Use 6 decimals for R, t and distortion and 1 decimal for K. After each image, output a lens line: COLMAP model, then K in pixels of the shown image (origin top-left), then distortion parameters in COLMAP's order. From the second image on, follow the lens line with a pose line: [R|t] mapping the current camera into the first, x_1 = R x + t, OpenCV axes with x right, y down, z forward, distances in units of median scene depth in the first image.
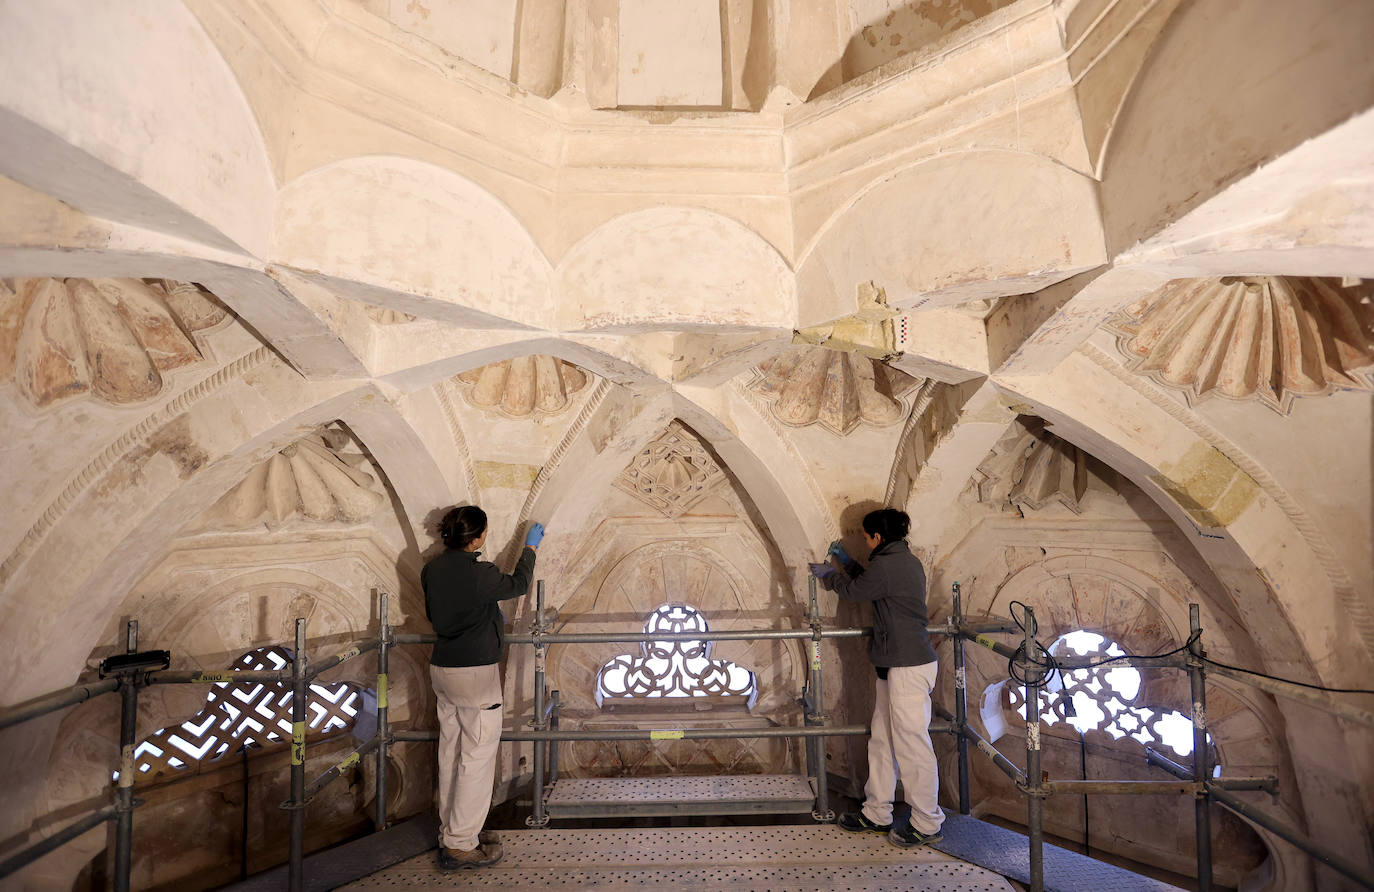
lens RADIAL K [[641.8, 0, 691.5], [0, 641.8, 445.2], [0, 0, 1]] dist [-0.046714, 0.016916]
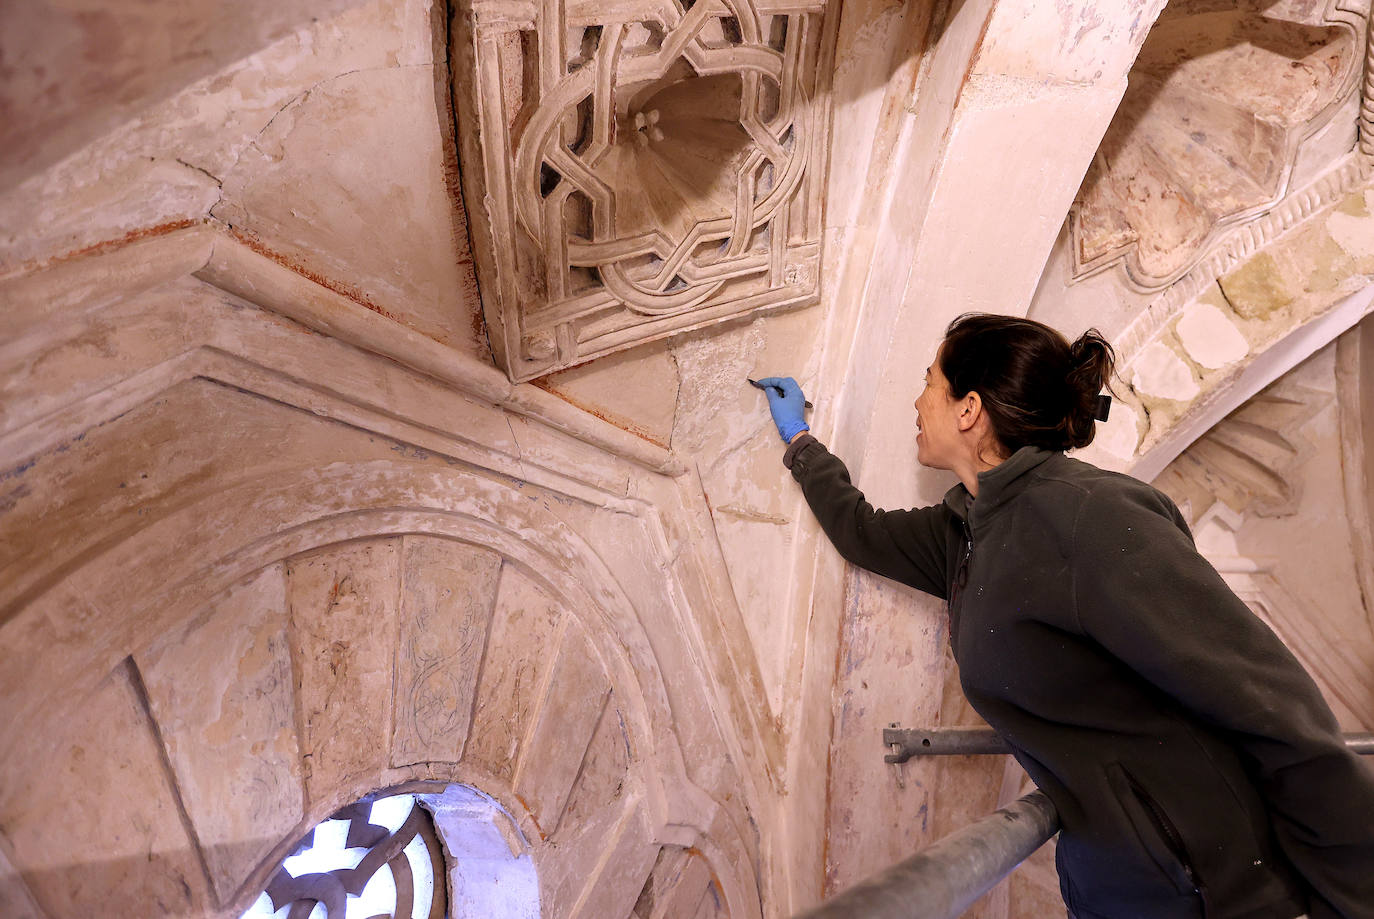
lens RADIAL K [[732.8, 0, 792.9], [0, 732.8, 430.9], [0, 0, 1]] dist [-0.049788, 0.015349]
pose [[0.489879, 0.316265, 0.812401, -0.239457], [-0.050378, 0.940589, -0.335789, 0.275373], [-0.870334, 0.123569, 0.476707, 0.994795]]
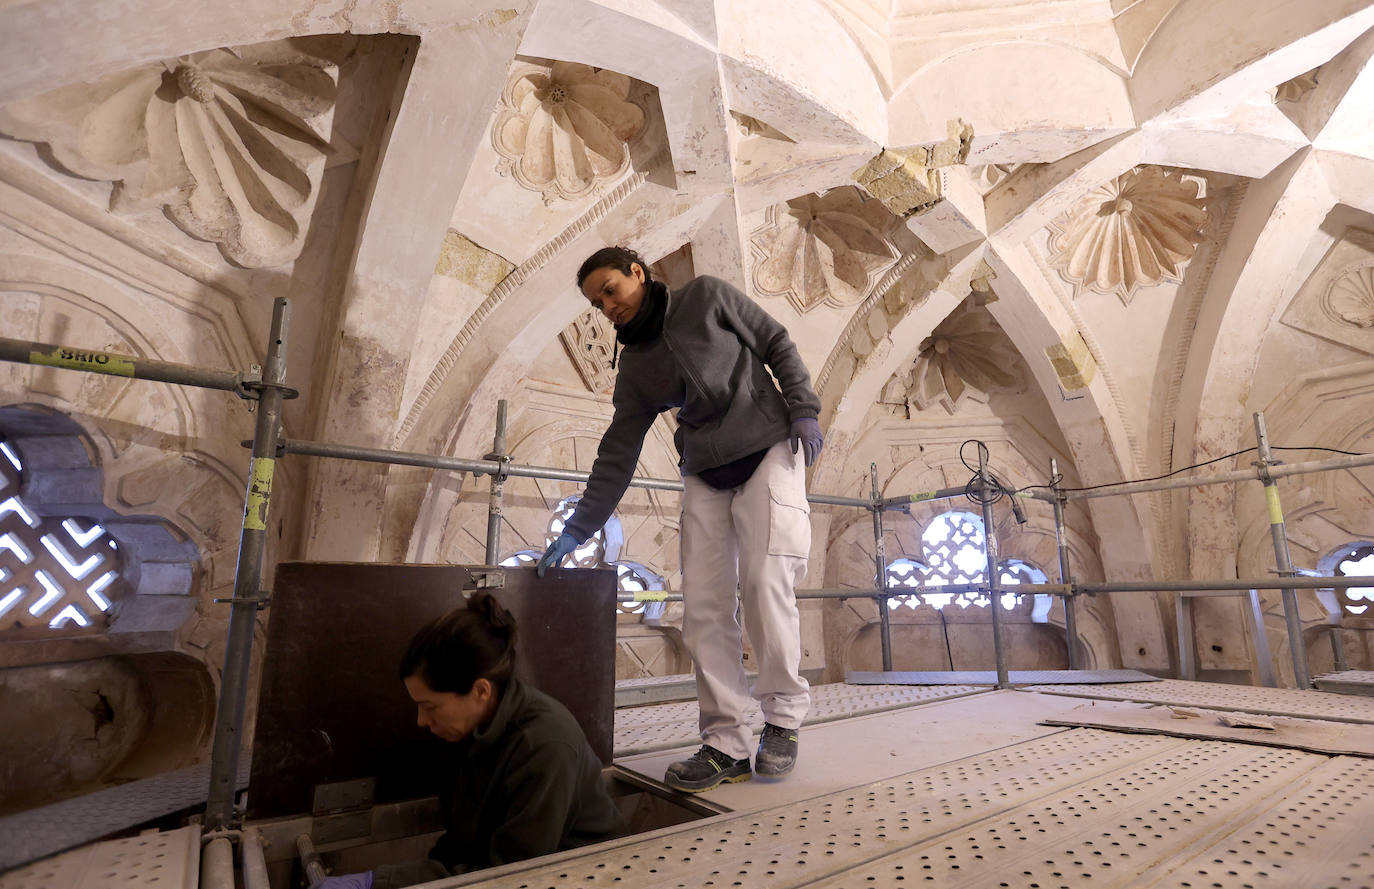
lens RADIAL K [[681.8, 0, 717.0], [0, 681.8, 442.3], [0, 0, 1]] dist [-0.050807, 0.019770]
pose [[0.808635, 0.134281, 0.572781, -0.529915], [-0.042417, 0.984376, -0.170892, 0.420687], [-0.586780, 0.113894, 0.801697, 0.208810]]
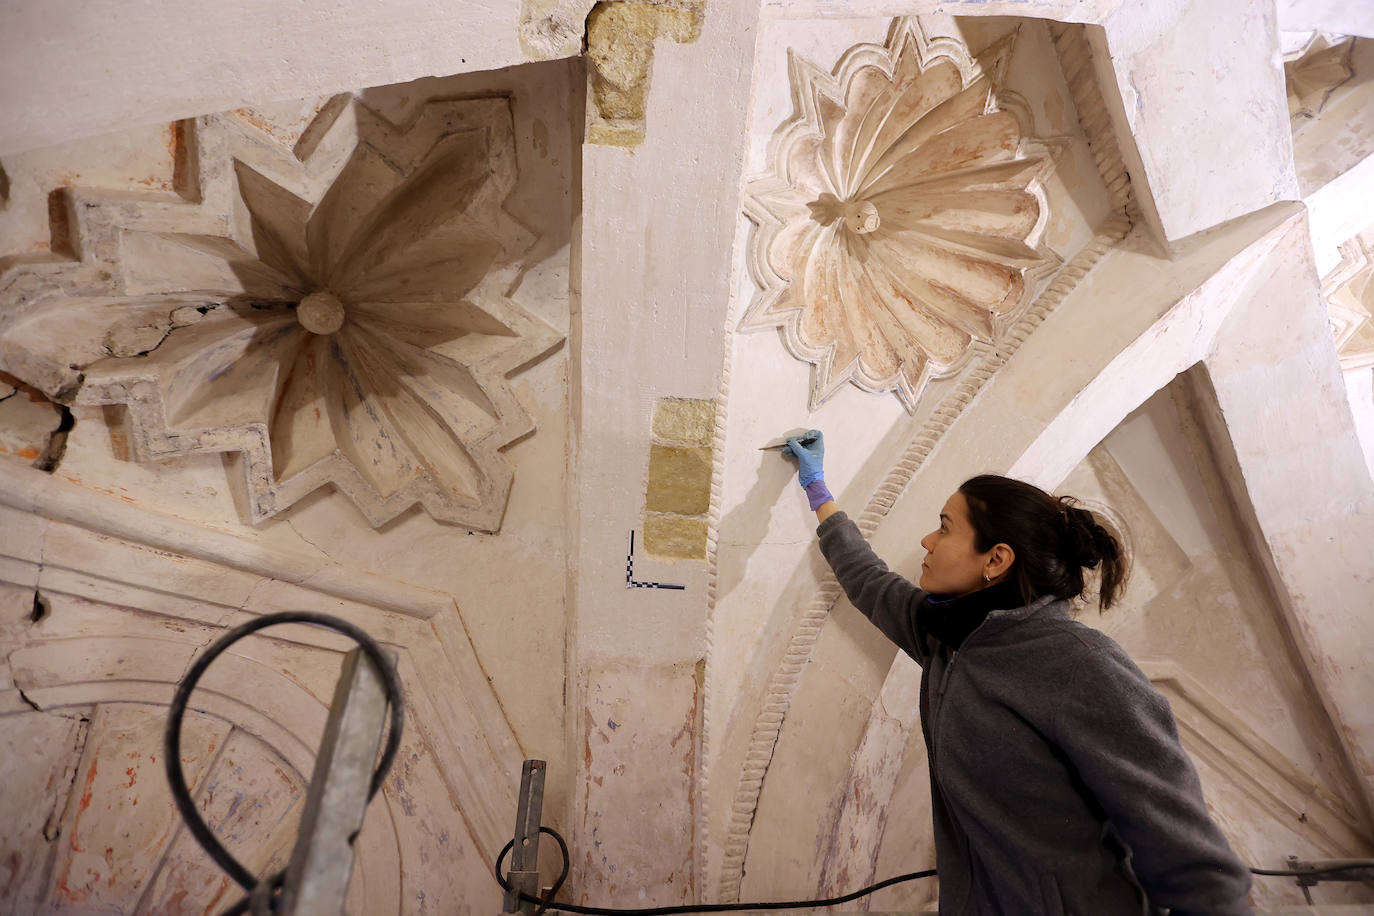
lens RADIAL K [[627.1, 0, 695.9], [0, 627.1, 463.4], [0, 0, 1]] dist [-0.050545, 0.013770]
pose [[-0.063537, 0.530129, 0.845533, 0.296034], [-0.077981, 0.842017, -0.533785, 0.250399], [-0.994928, -0.099850, -0.012159, 0.771145]]
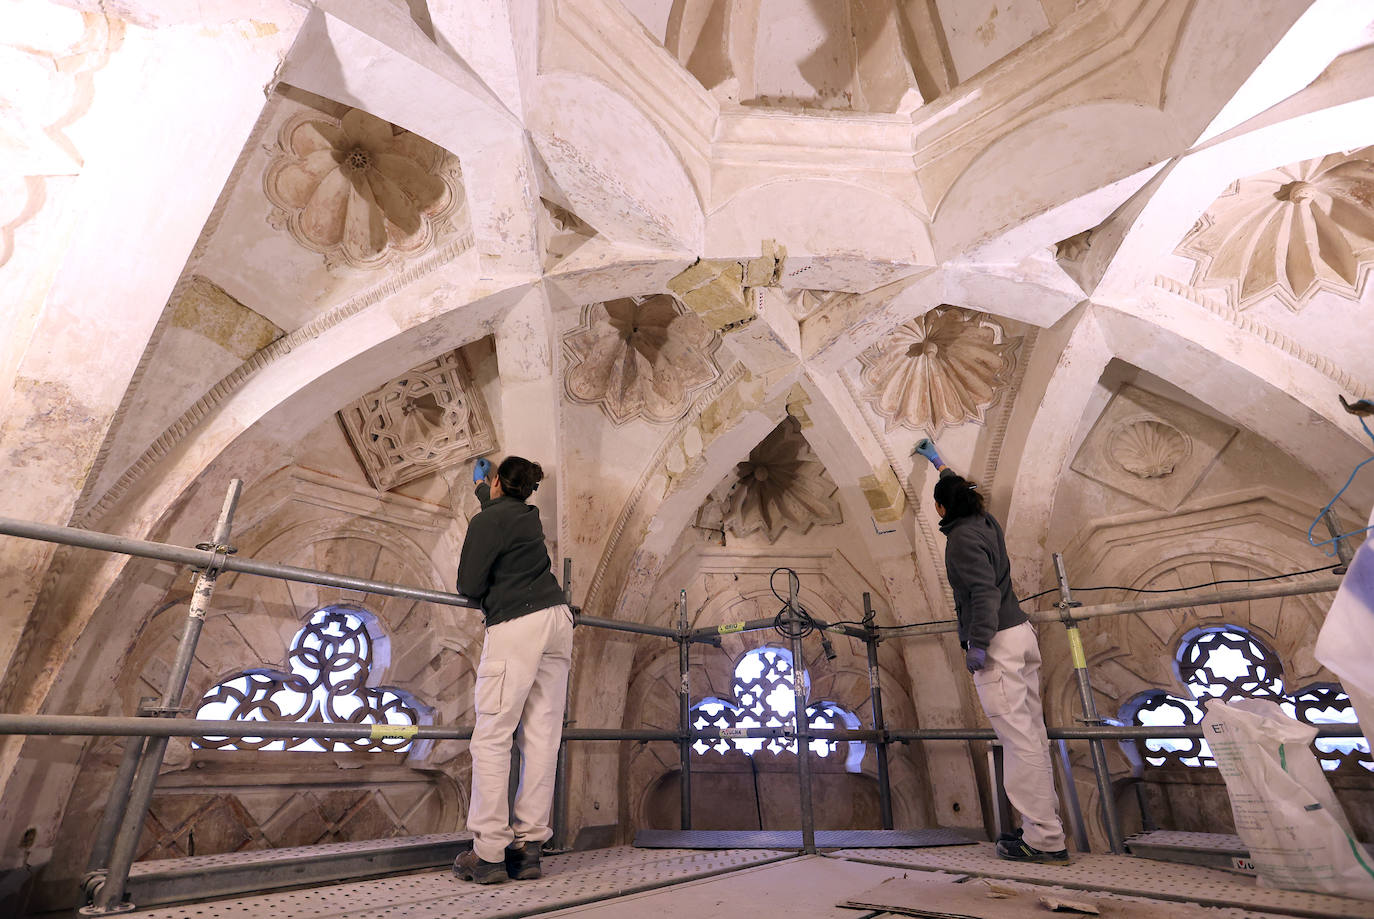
lens RADIAL K [[654.0, 0, 672.8], [0, 654.0, 449.5], [0, 0, 1]] dist [-0.066315, 0.032082]
pose [[0.697878, 0.306242, 0.647443, -0.385310], [-0.068631, 0.928410, -0.365163, 0.419634], [-0.712921, 0.210404, 0.668935, 0.261044]]
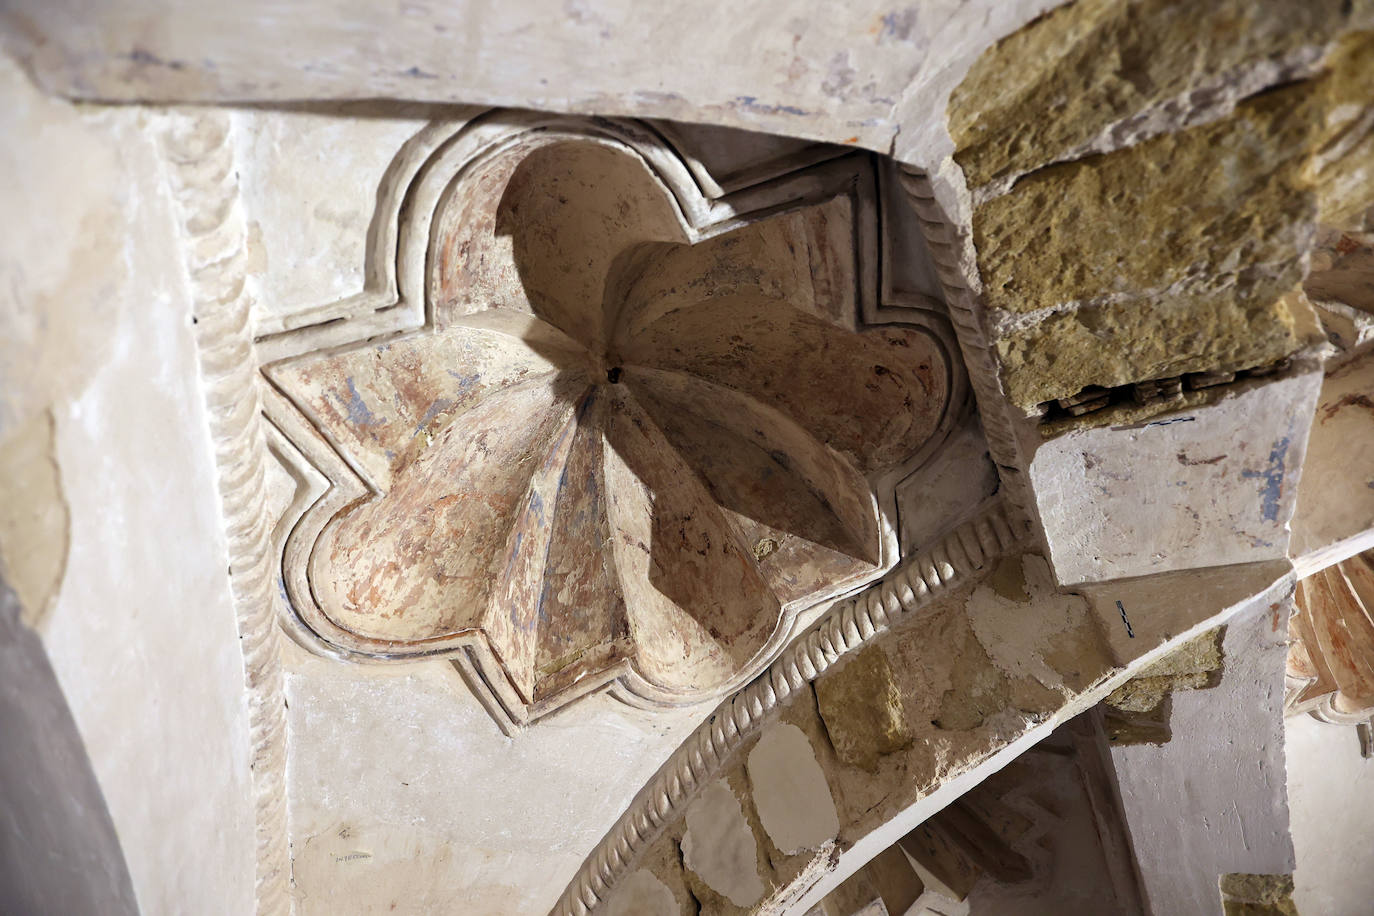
lens RADIAL K [[627.1, 0, 695.9], [0, 627.1, 463.4], [0, 0, 1]] dist [-0.050545, 0.013770]
pose [[0.522828, 0.420499, 0.741506, 0.040690], [-0.053852, 0.884421, -0.463573, 0.006004], [-0.850735, 0.202437, 0.485045, 0.834709]]
